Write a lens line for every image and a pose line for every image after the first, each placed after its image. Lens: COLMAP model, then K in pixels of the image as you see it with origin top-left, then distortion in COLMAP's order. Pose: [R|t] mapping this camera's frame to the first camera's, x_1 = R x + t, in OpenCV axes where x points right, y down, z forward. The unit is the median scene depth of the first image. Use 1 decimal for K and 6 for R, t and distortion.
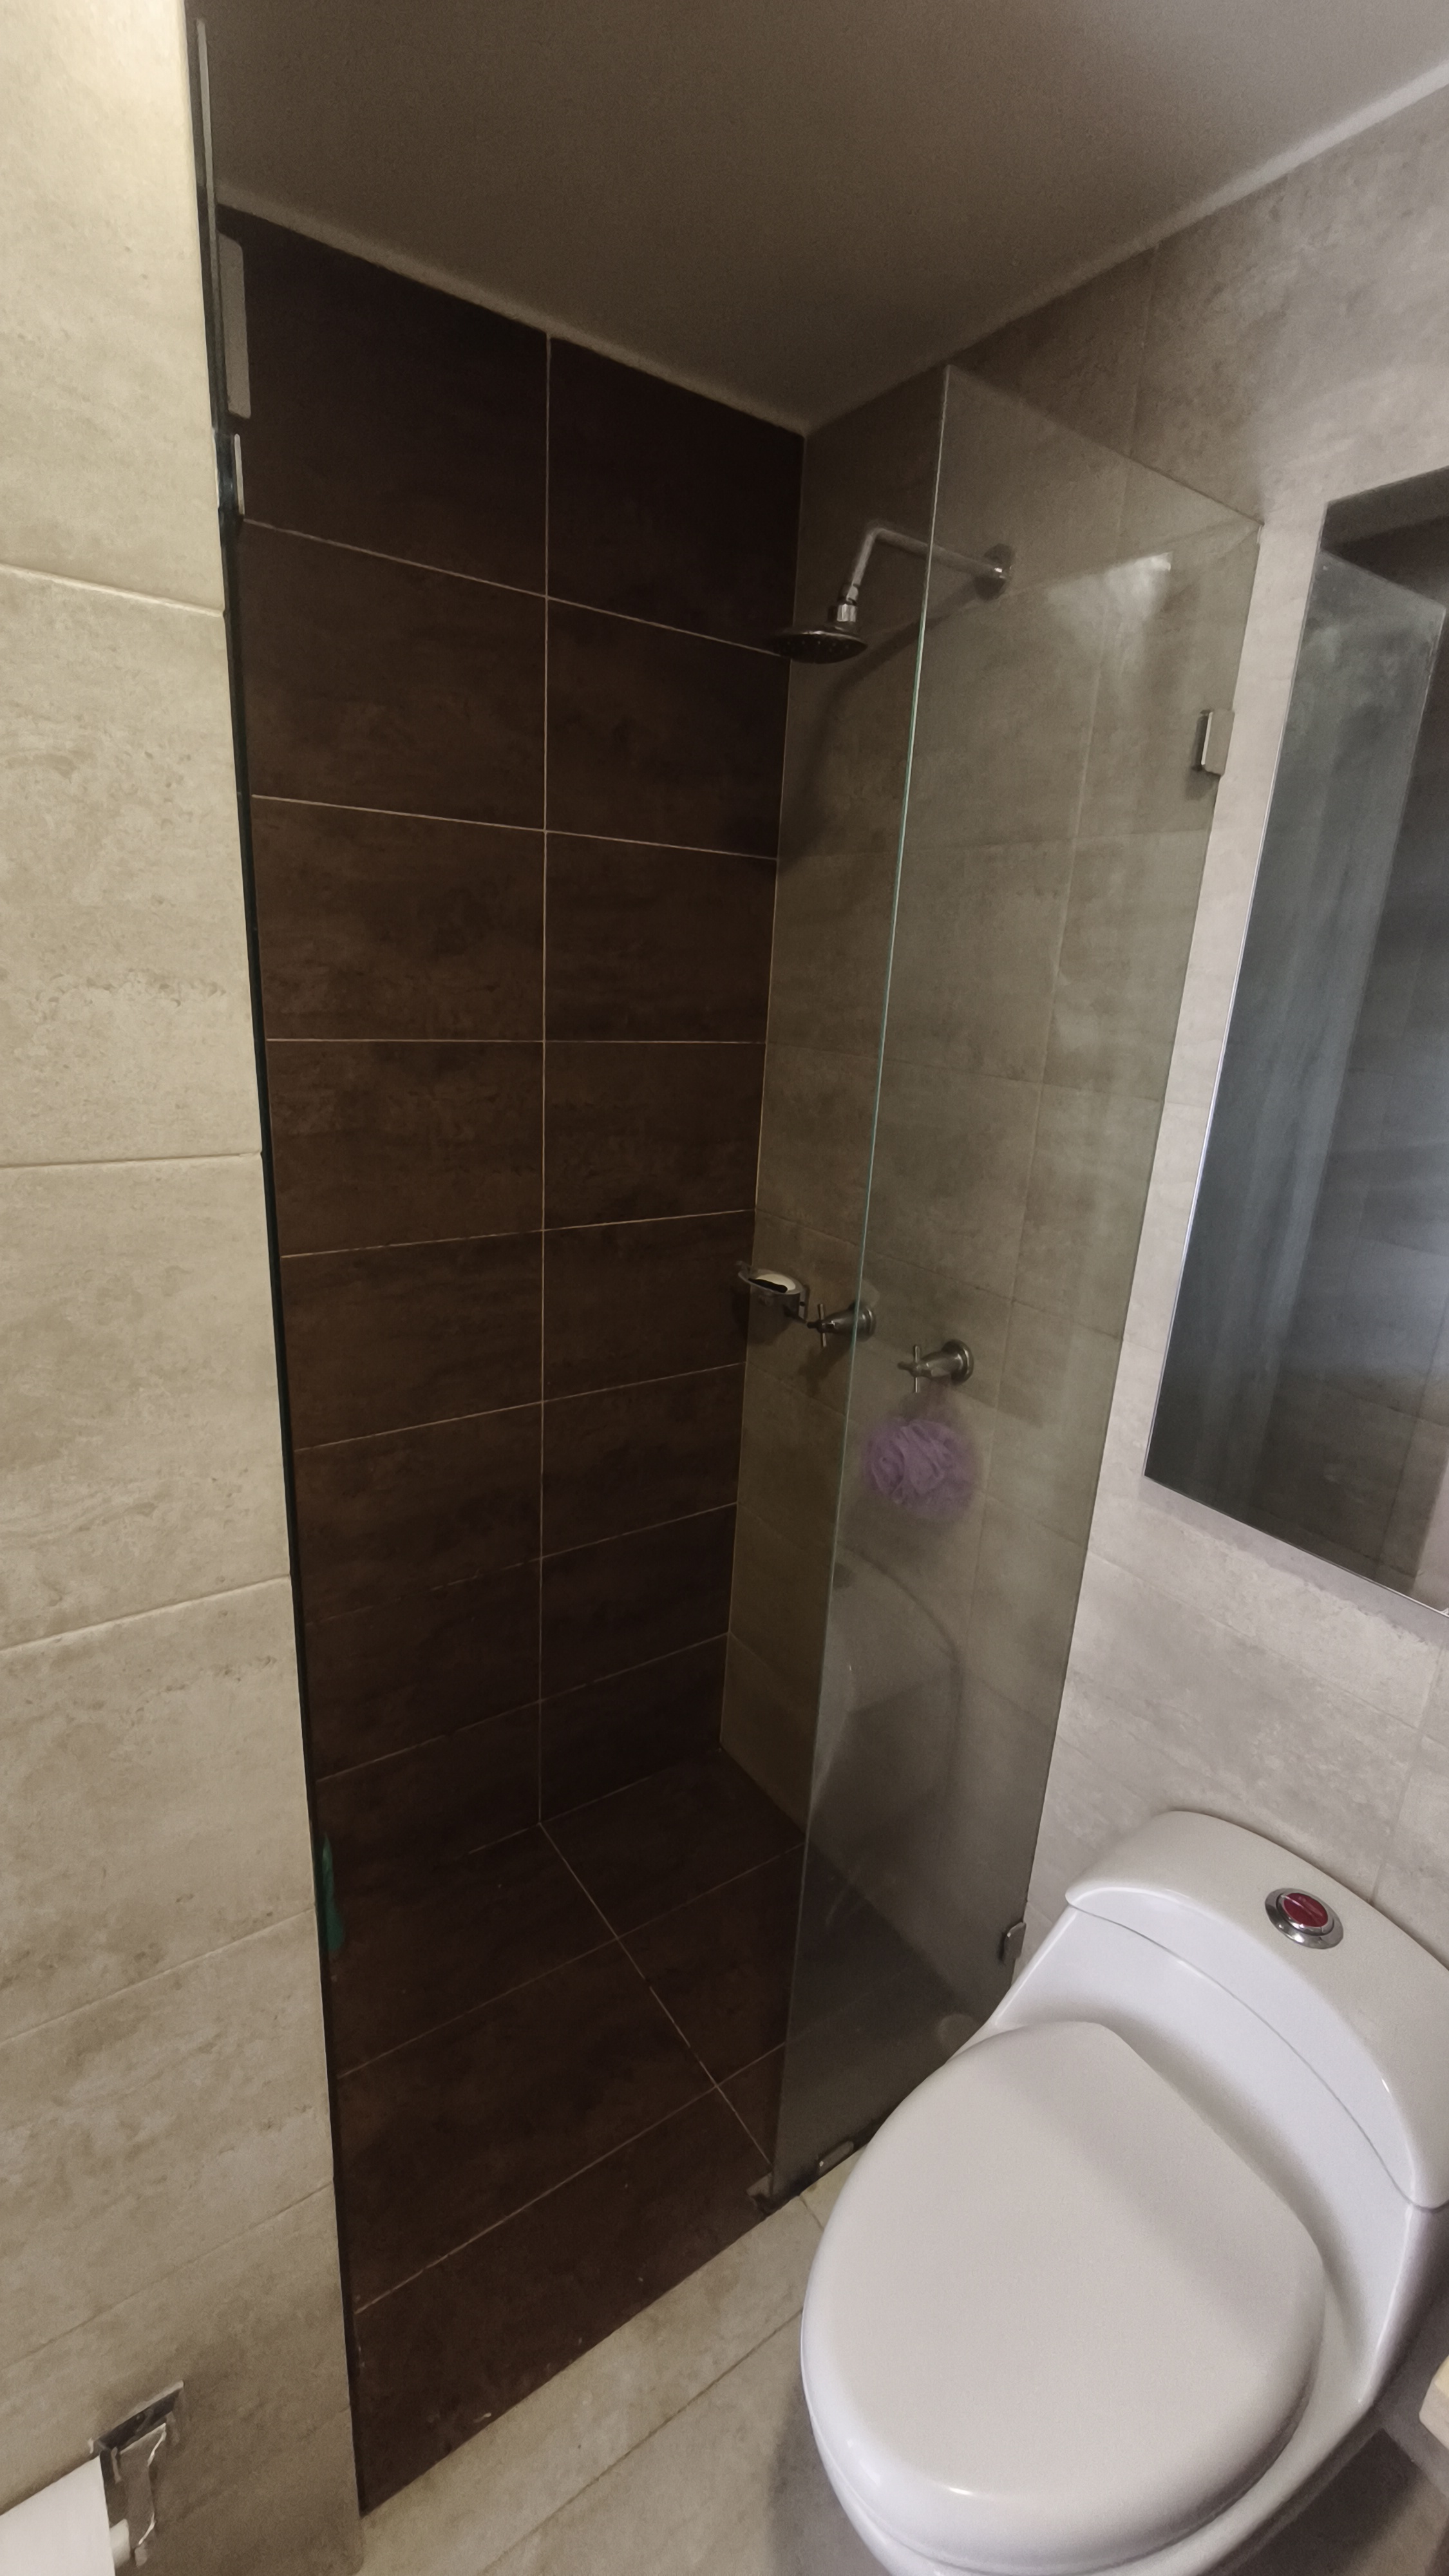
lens RADIAL K [[1094.9, 0, 725.6], [0, 1094.9, 1299.9], [0, 0, 1]] dist [0.000026, -0.000323]
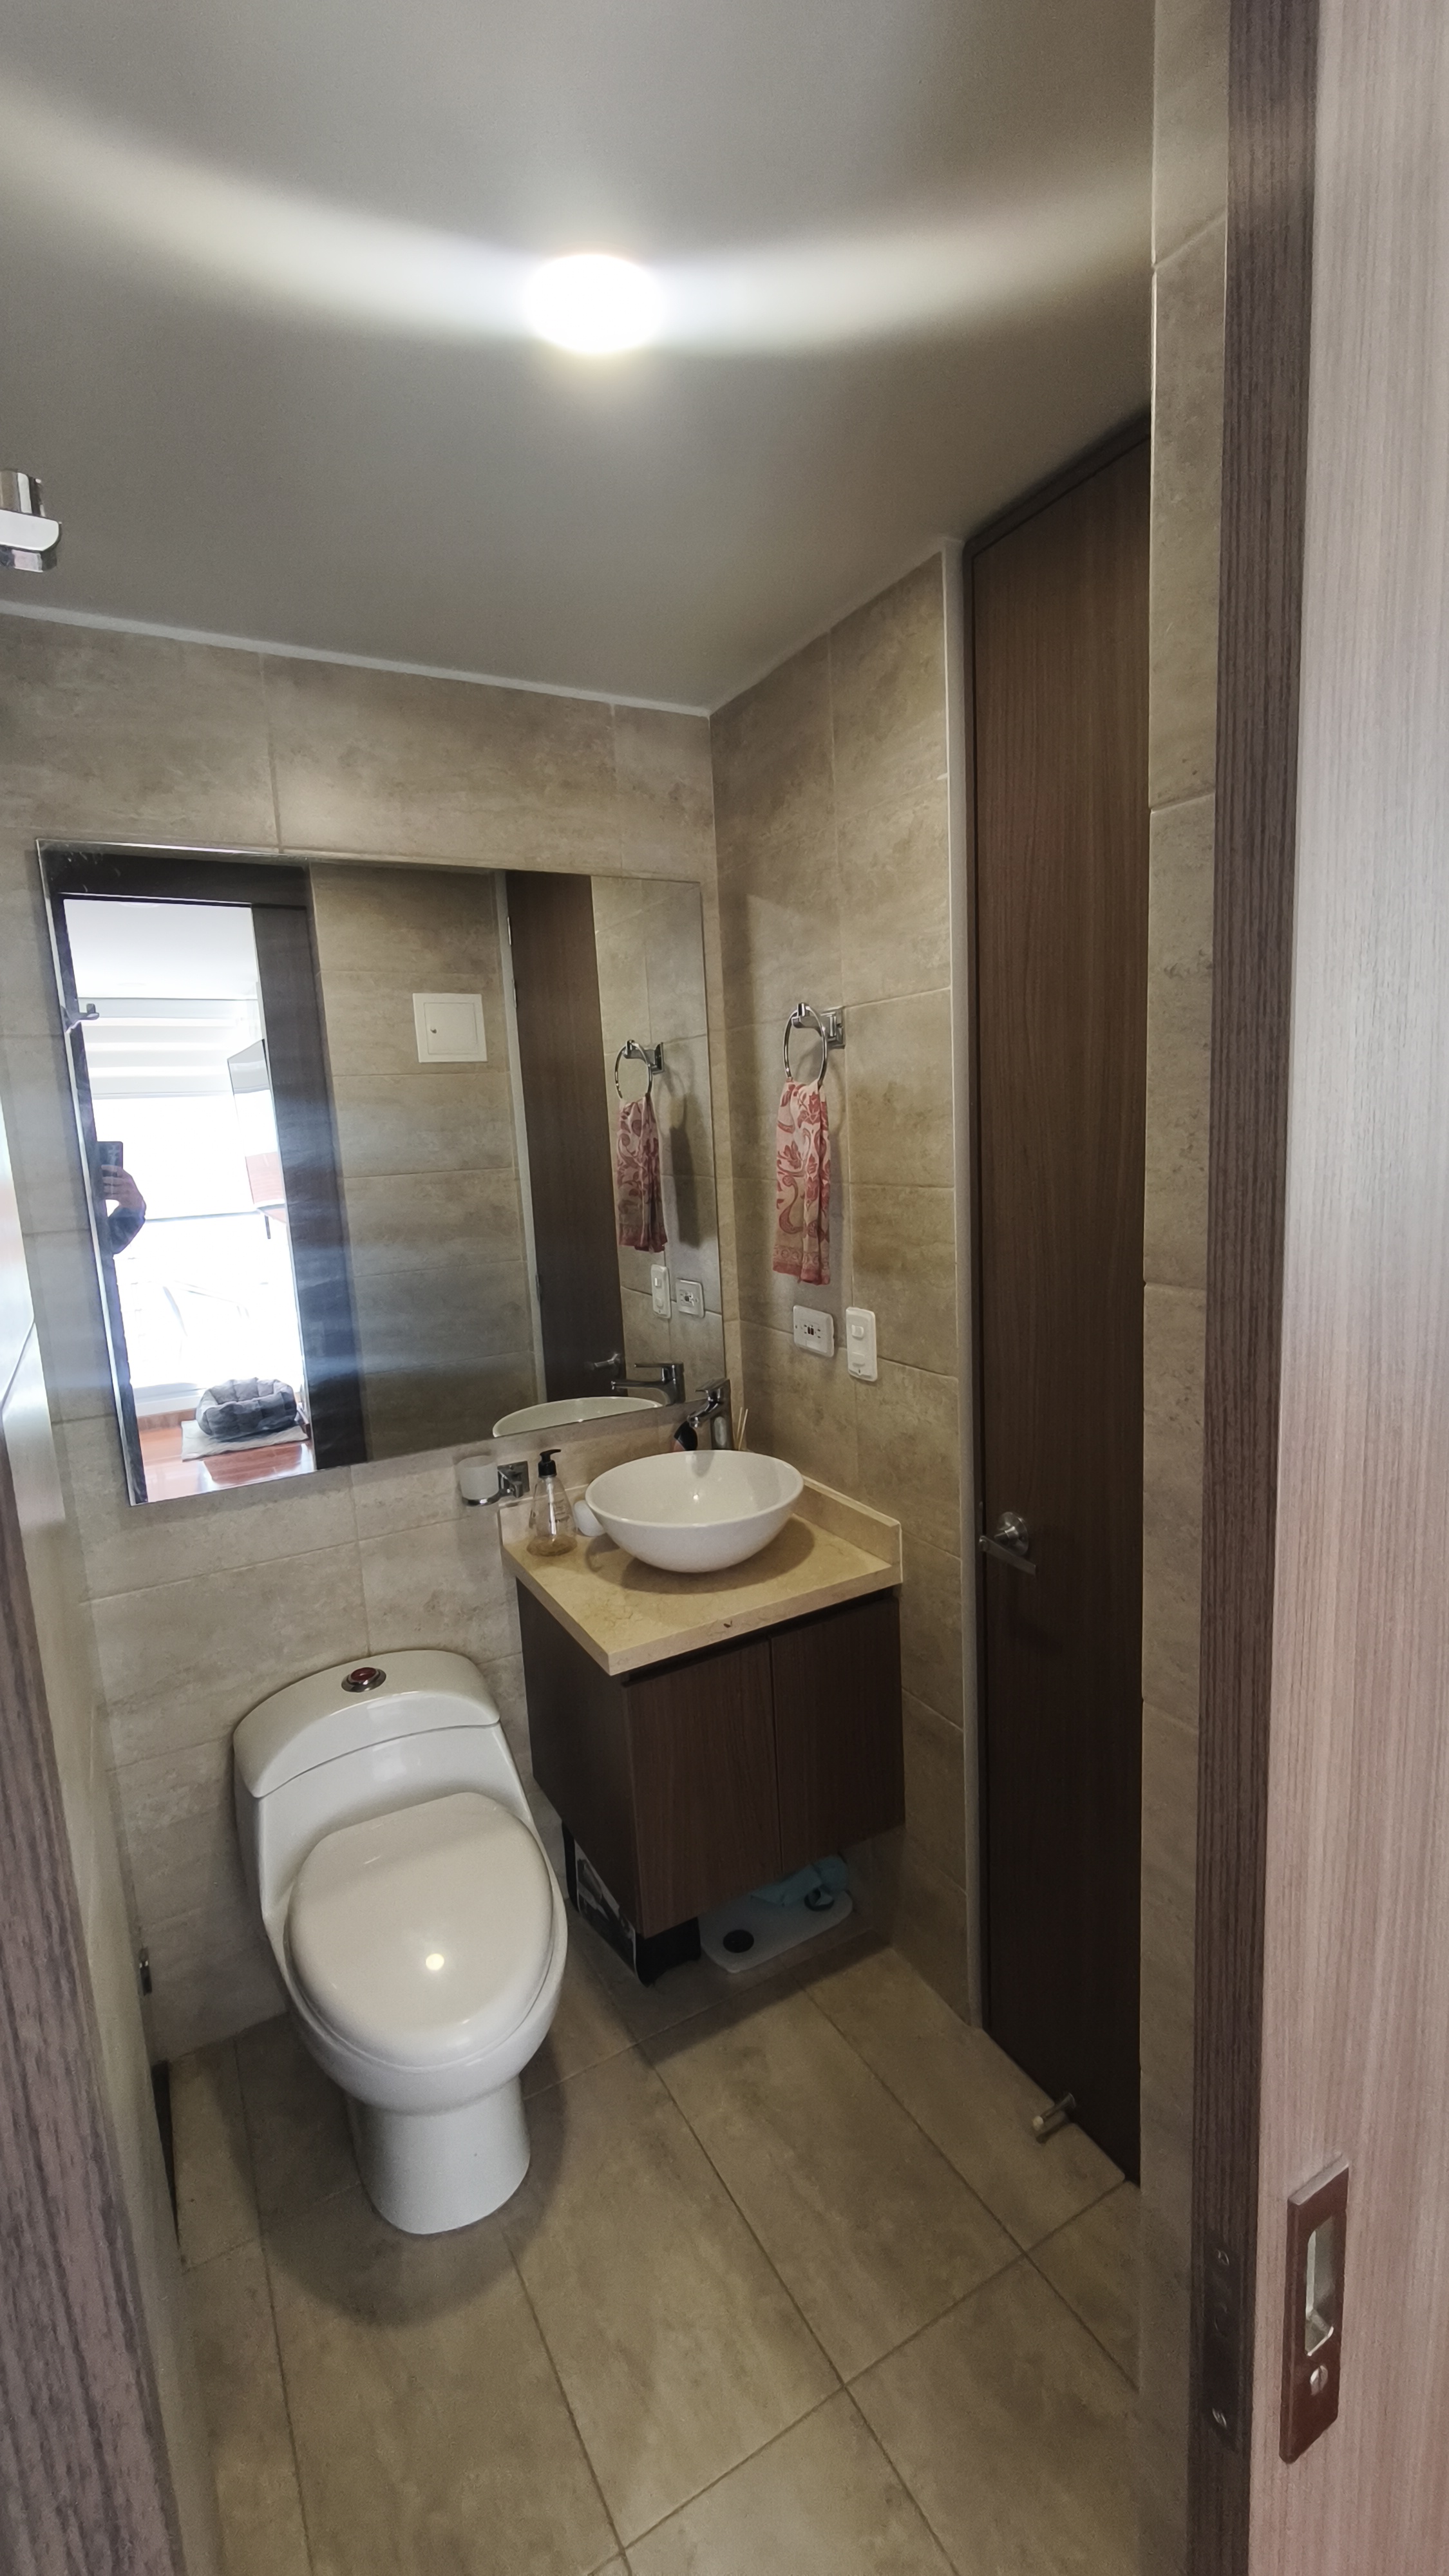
lens RADIAL K [[1094.9, 0, 729.7], [0, 1094.9, 1286.9], [0, 0, 1]] dist [0.000026, -0.000323]
pose [[0.095075, -0.212175, 0.972596, -0.834847], [0.352706, 0.920820, 0.166401, -0.048341], [-0.930892, 0.327220, 0.162382, 0.041366]]
